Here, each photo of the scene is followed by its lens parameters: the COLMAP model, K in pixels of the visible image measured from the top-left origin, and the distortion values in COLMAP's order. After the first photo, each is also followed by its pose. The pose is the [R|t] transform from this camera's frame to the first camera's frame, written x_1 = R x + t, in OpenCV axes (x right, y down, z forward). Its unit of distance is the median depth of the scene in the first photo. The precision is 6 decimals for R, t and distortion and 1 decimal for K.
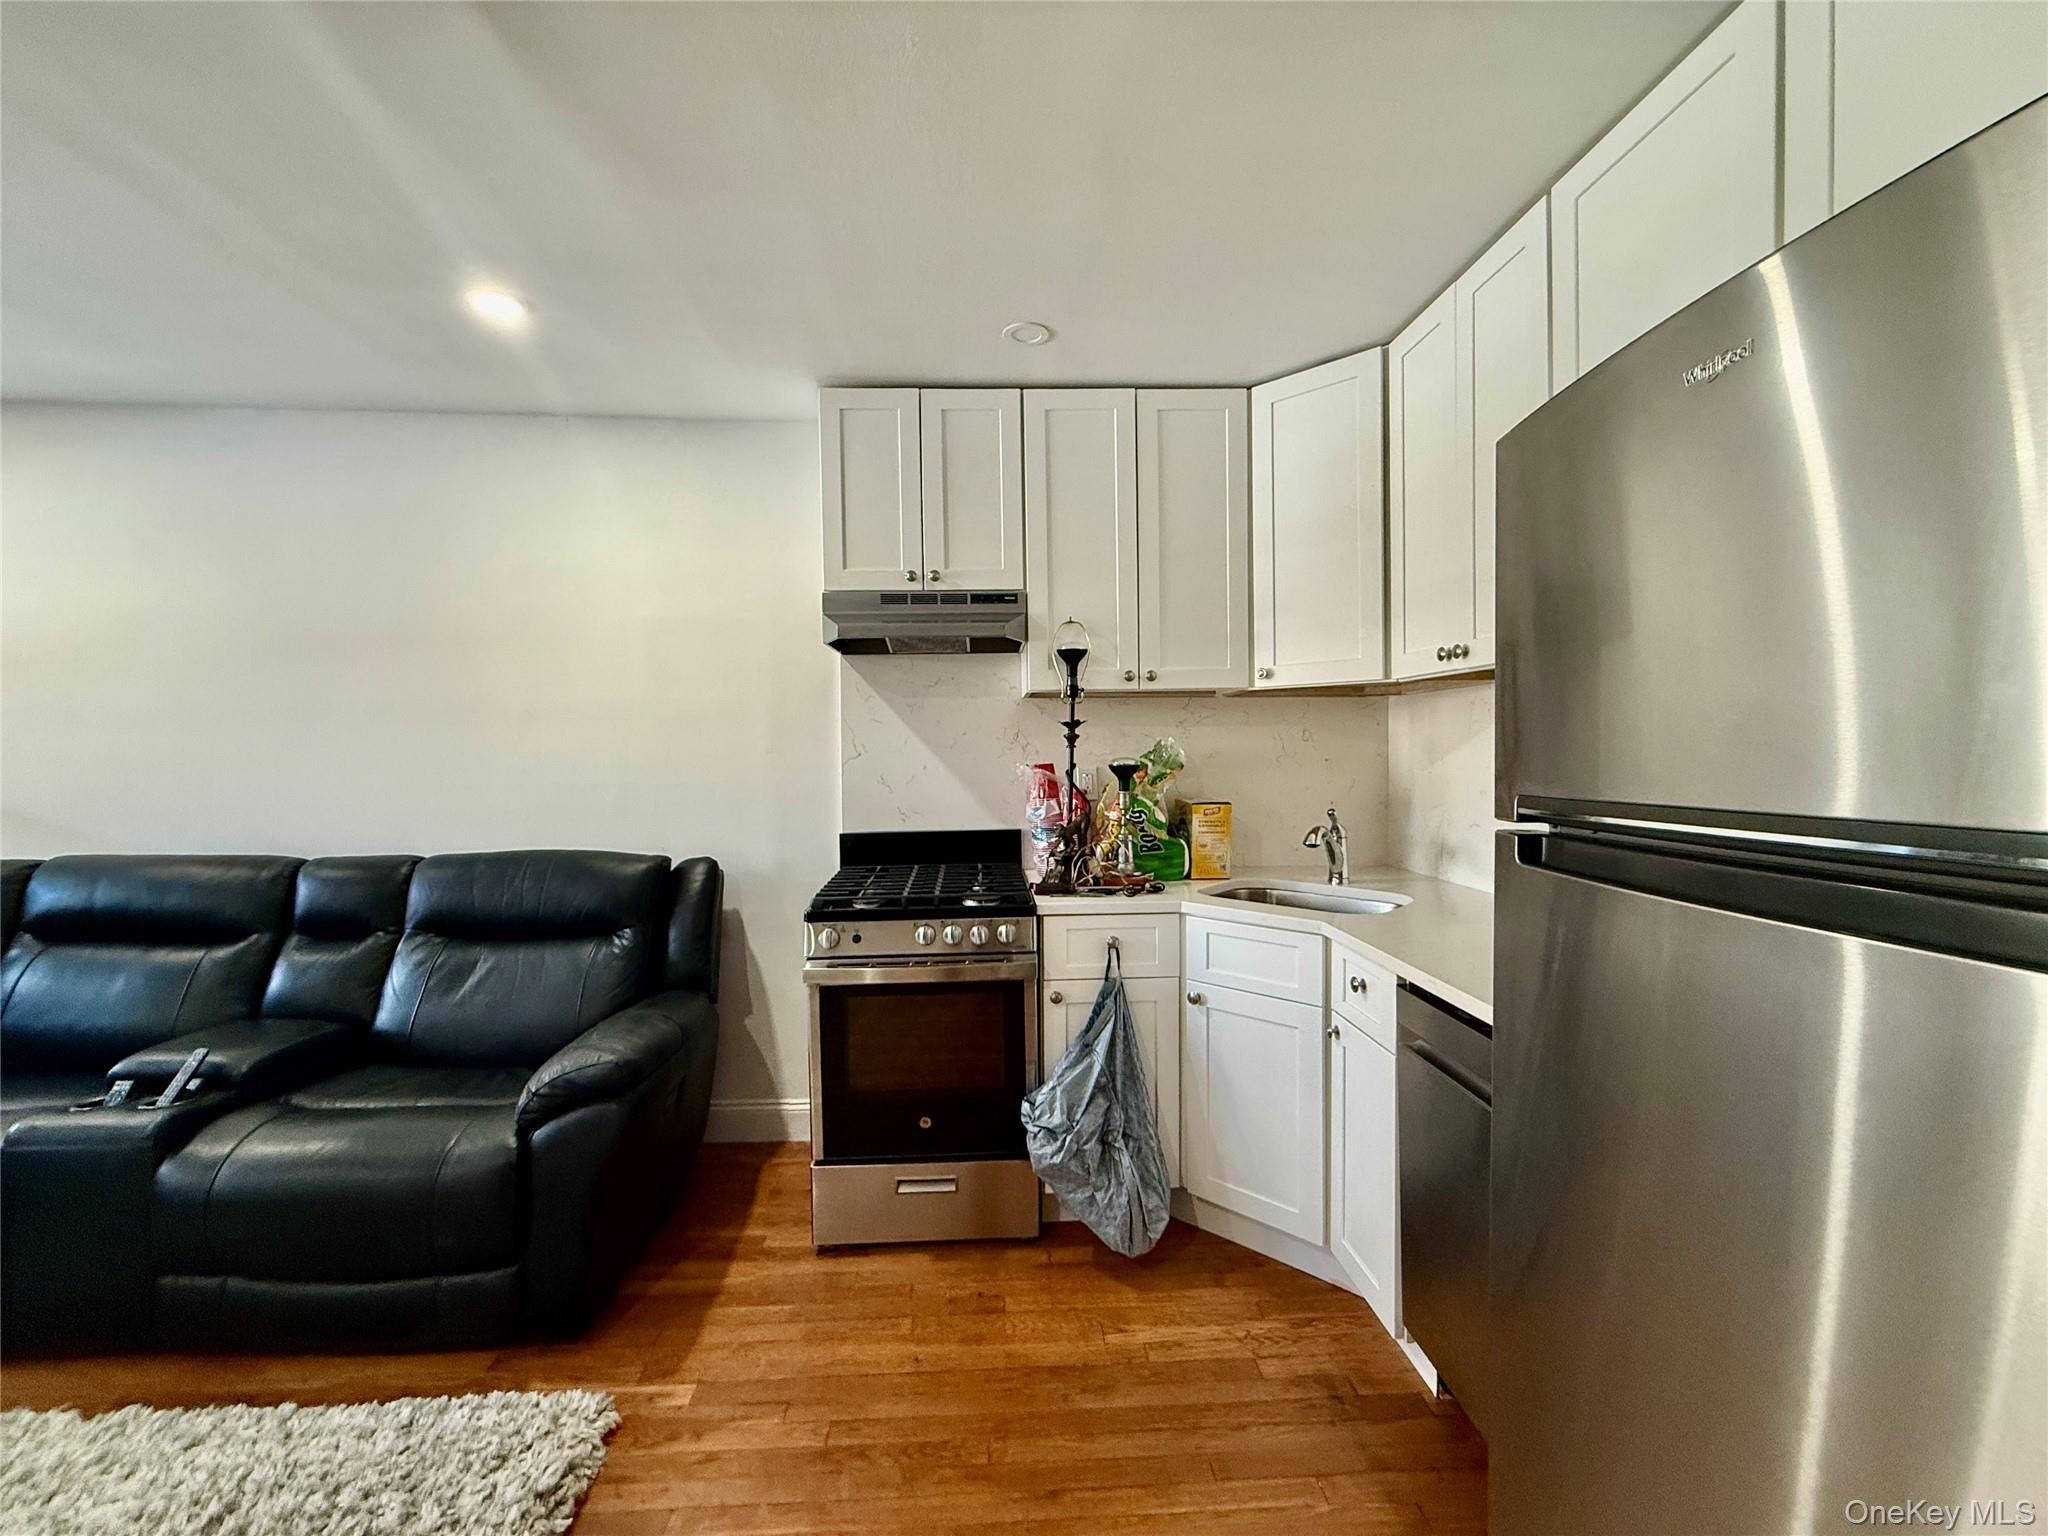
lens RADIAL K [[812.2, 0, 1019.4], [0, 812.2, 765.3], [0, 0, 1]] dist [-0.000635, 0.000631]
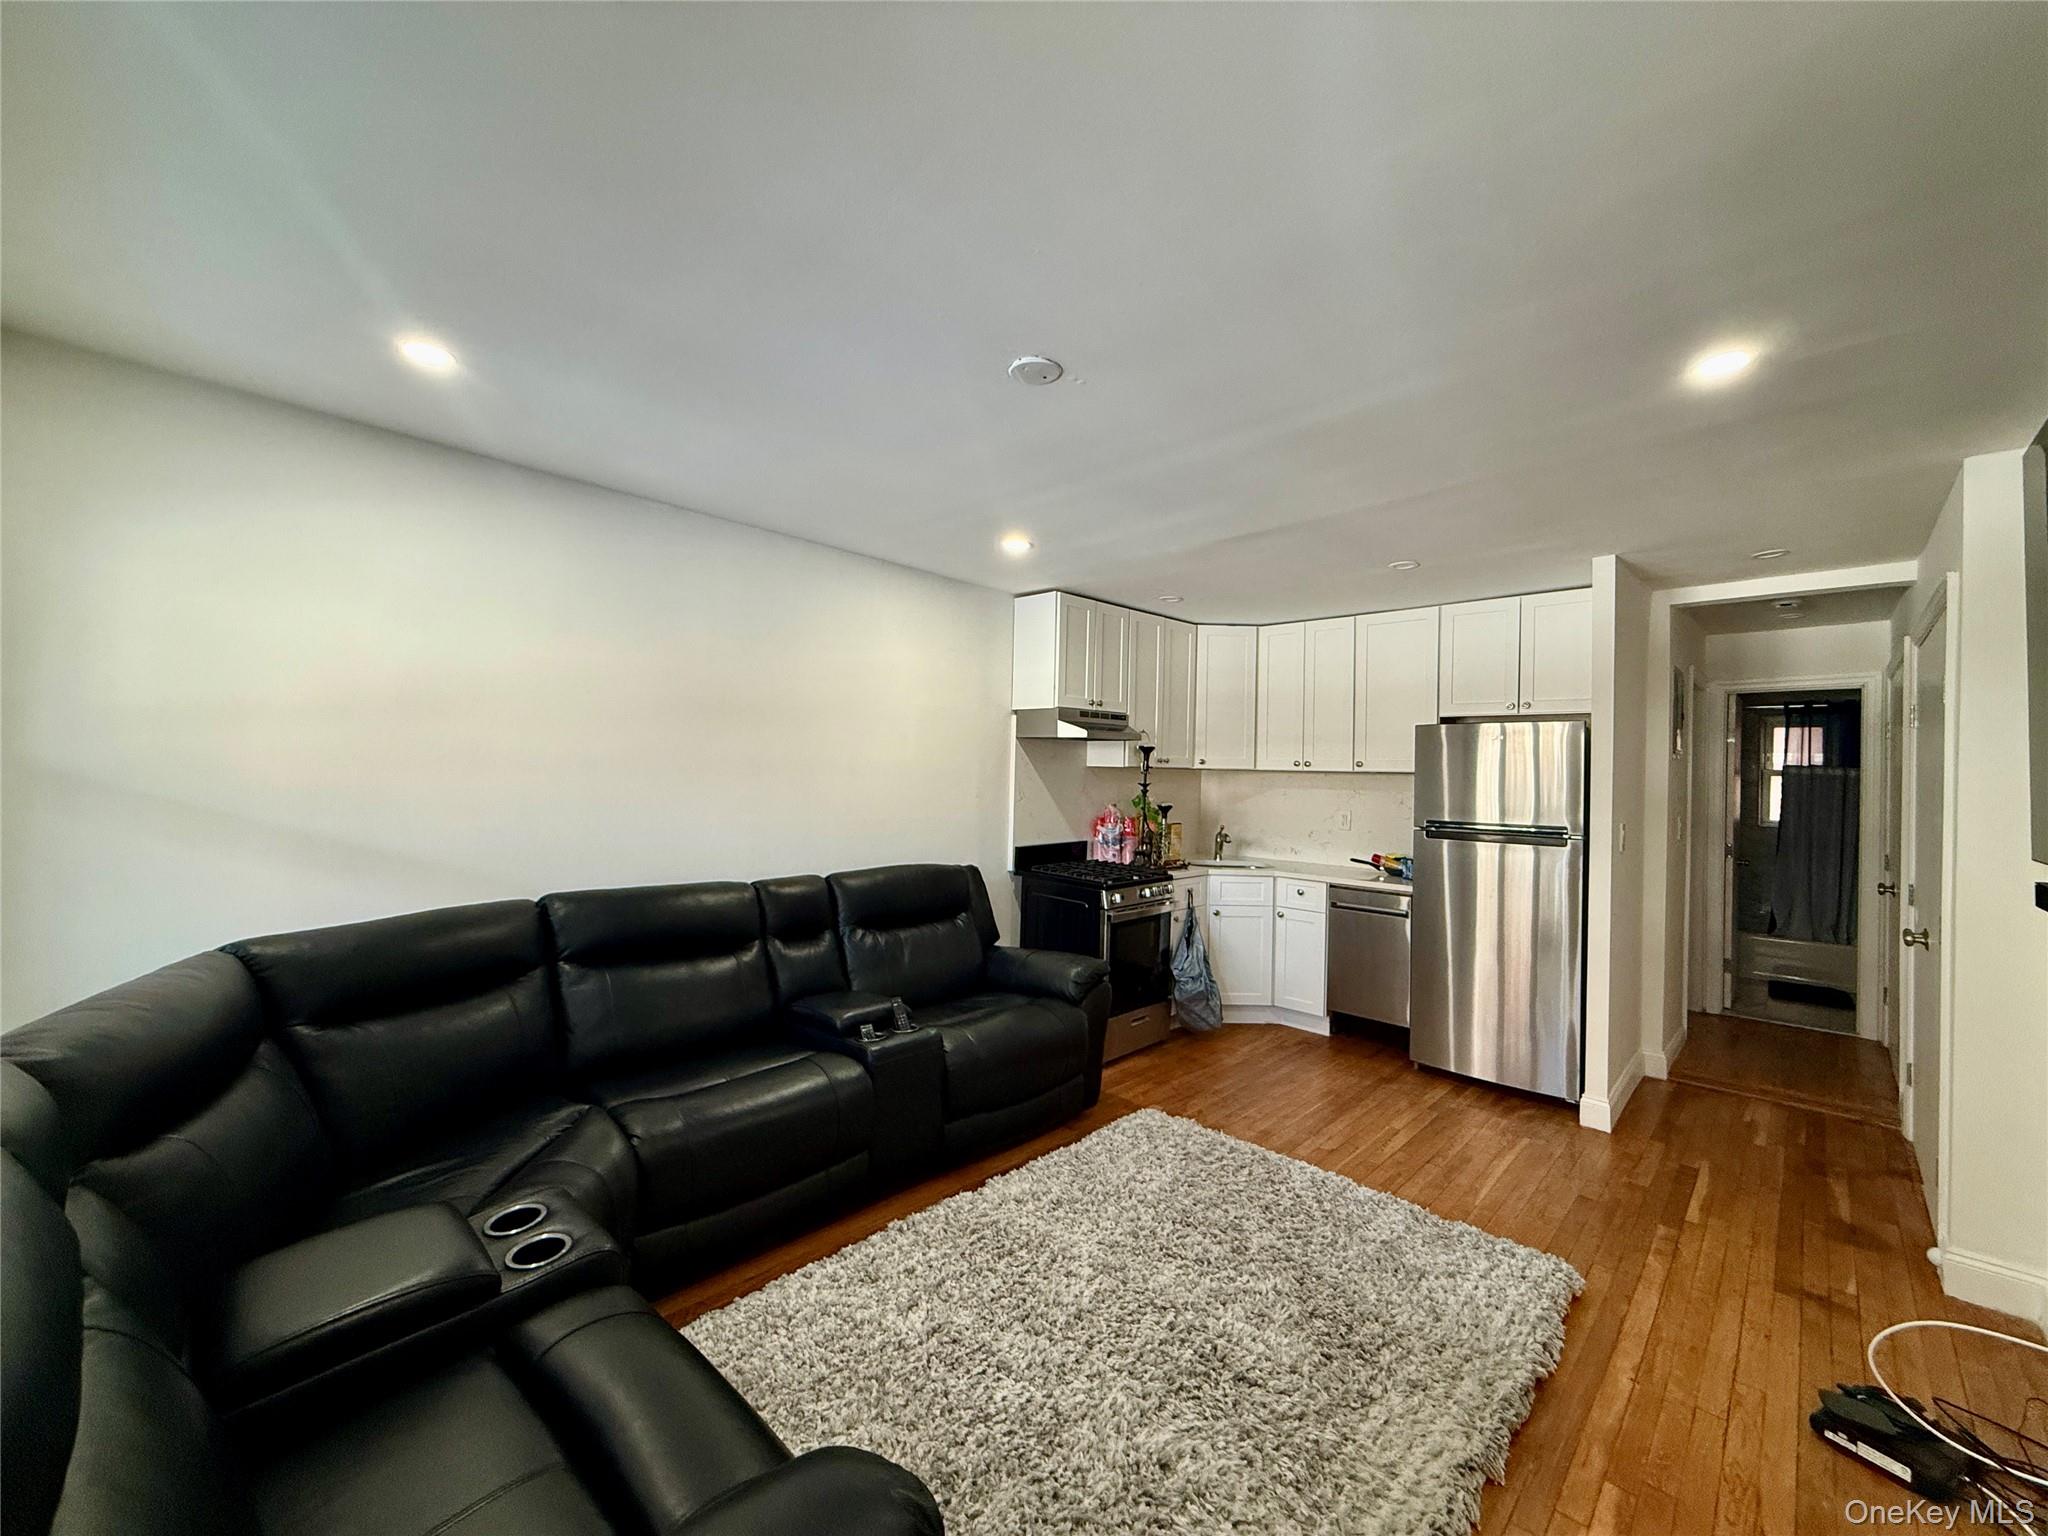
lens RADIAL K [[812.2, 0, 1015.5], [0, 812.2, 764.2], [0, 0, 1]] dist [-0.000635, 0.000631]
pose [[0.736825, 0.028141, 0.675498, -1.655848], [-0.013273, 0.999543, -0.027162, -0.047452], [-0.675953, 0.011048, 0.736862, -0.252680]]
